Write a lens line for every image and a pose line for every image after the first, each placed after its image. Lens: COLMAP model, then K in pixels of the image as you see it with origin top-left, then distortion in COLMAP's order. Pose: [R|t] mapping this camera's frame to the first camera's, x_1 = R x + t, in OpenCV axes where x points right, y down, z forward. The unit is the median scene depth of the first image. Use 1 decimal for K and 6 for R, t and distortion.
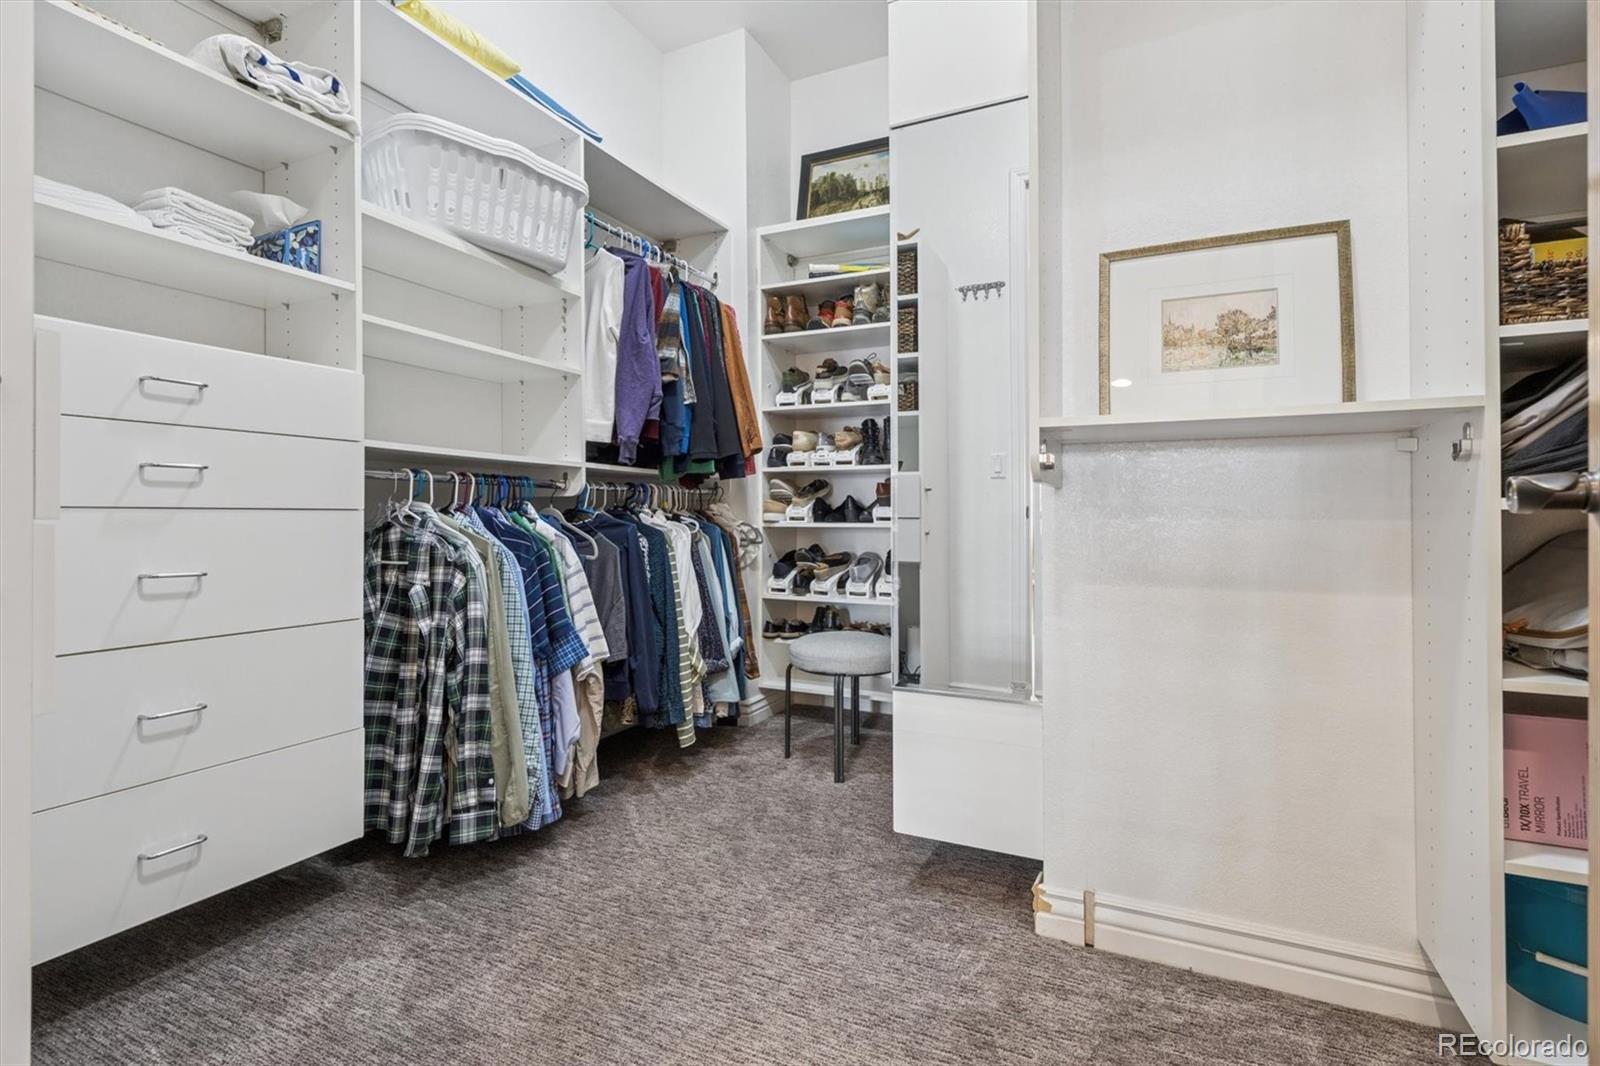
lens RADIAL K [[764.6, 0, 801.3], [0, 764.6, 509.7], [0, 0, 1]] dist [0.001123, 0.000022]
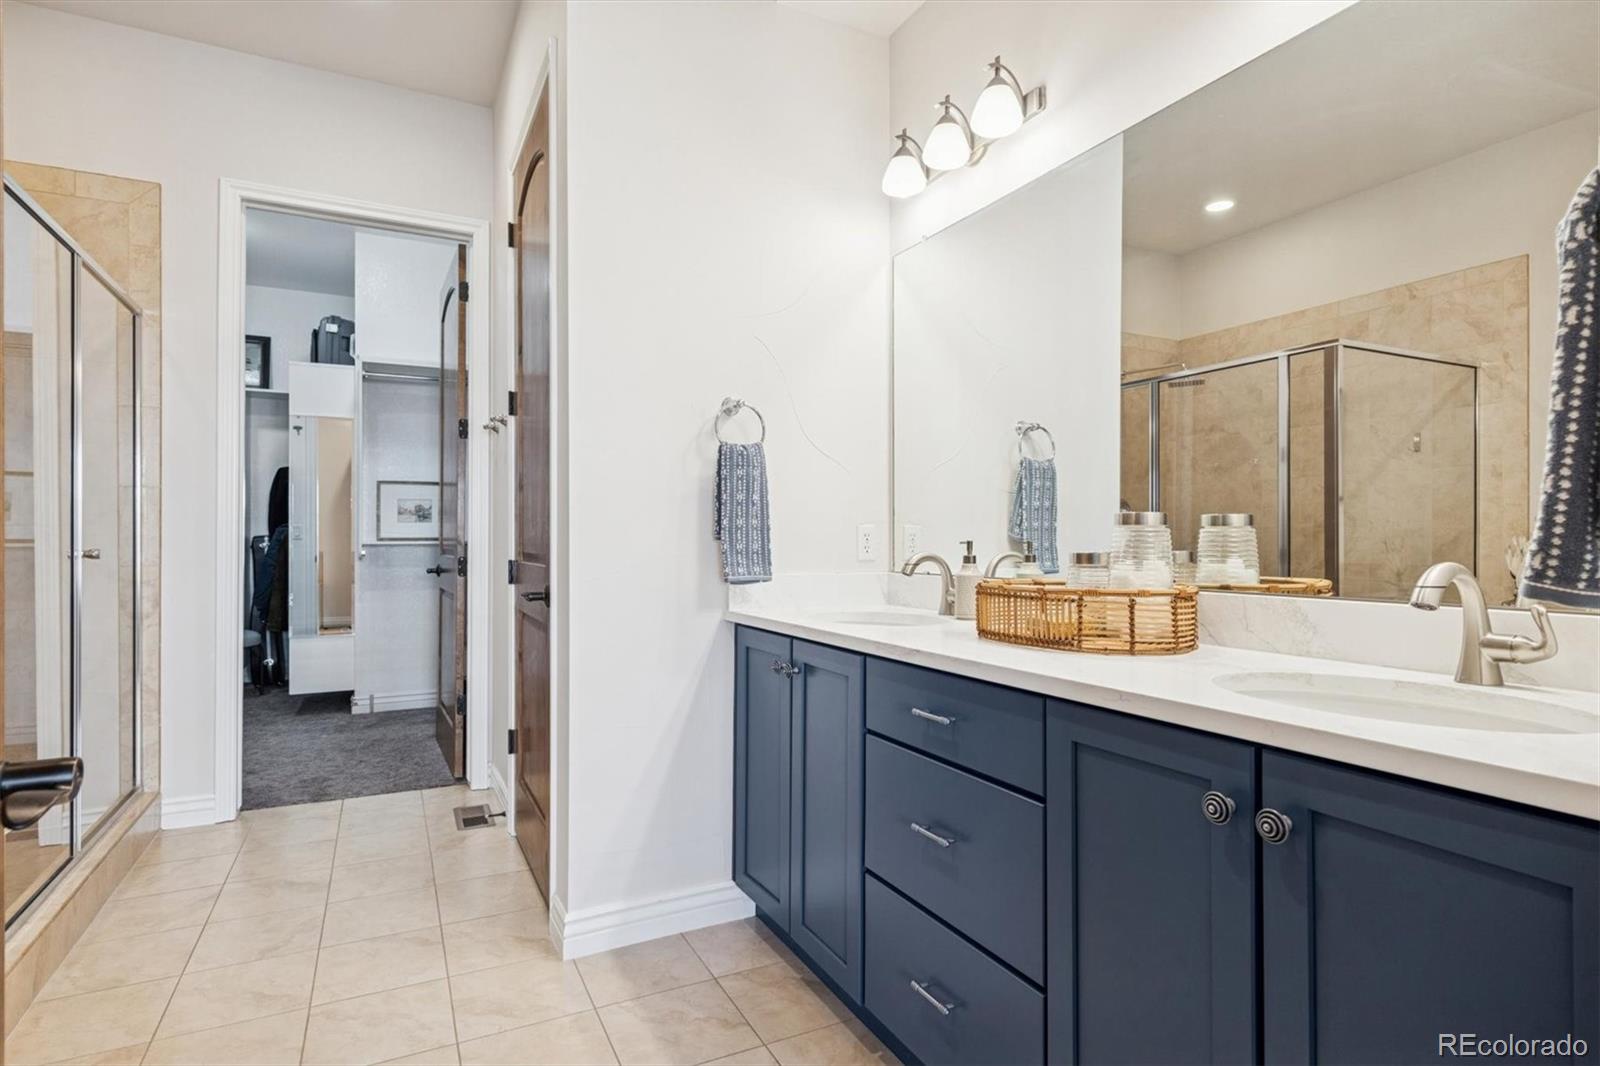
lens RADIAL K [[820.2, 0, 797.1], [0, 820.2, 535.4], [0, 0, 1]] dist [-0.001045, 0.000139]
pose [[0.609068, 0.000562, 0.793118, -0.581721], [-0.005370, 0.999980, 0.003416, -0.069627], [-0.793100, -0.006340, 0.609059, -1.141050]]
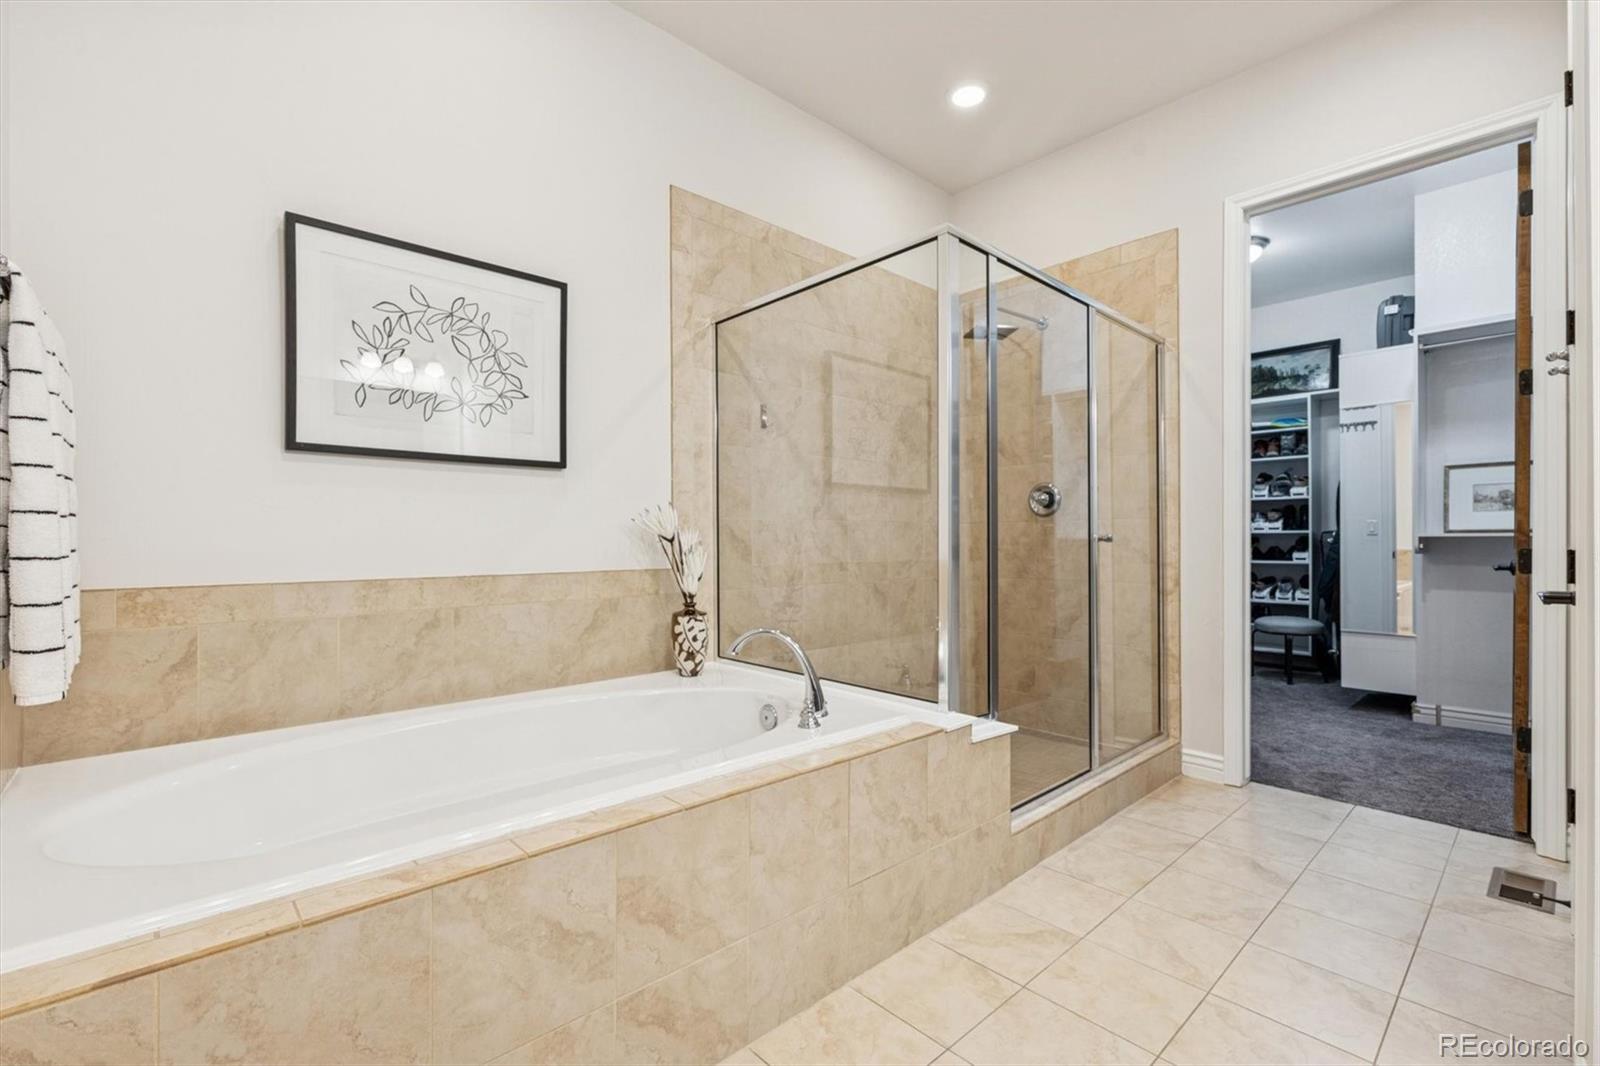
lens RADIAL K [[709.2, 0, 796.9], [0, 709.2, 541.9], [0, 0, 1]] dist [0.001368, 0.000011]
pose [[0.930693, -0.000580, -0.365801, -0.405700], [0.003997, 0.999955, 0.008585, -0.049504], [0.365780, -0.009452, 0.930653, -1.073292]]
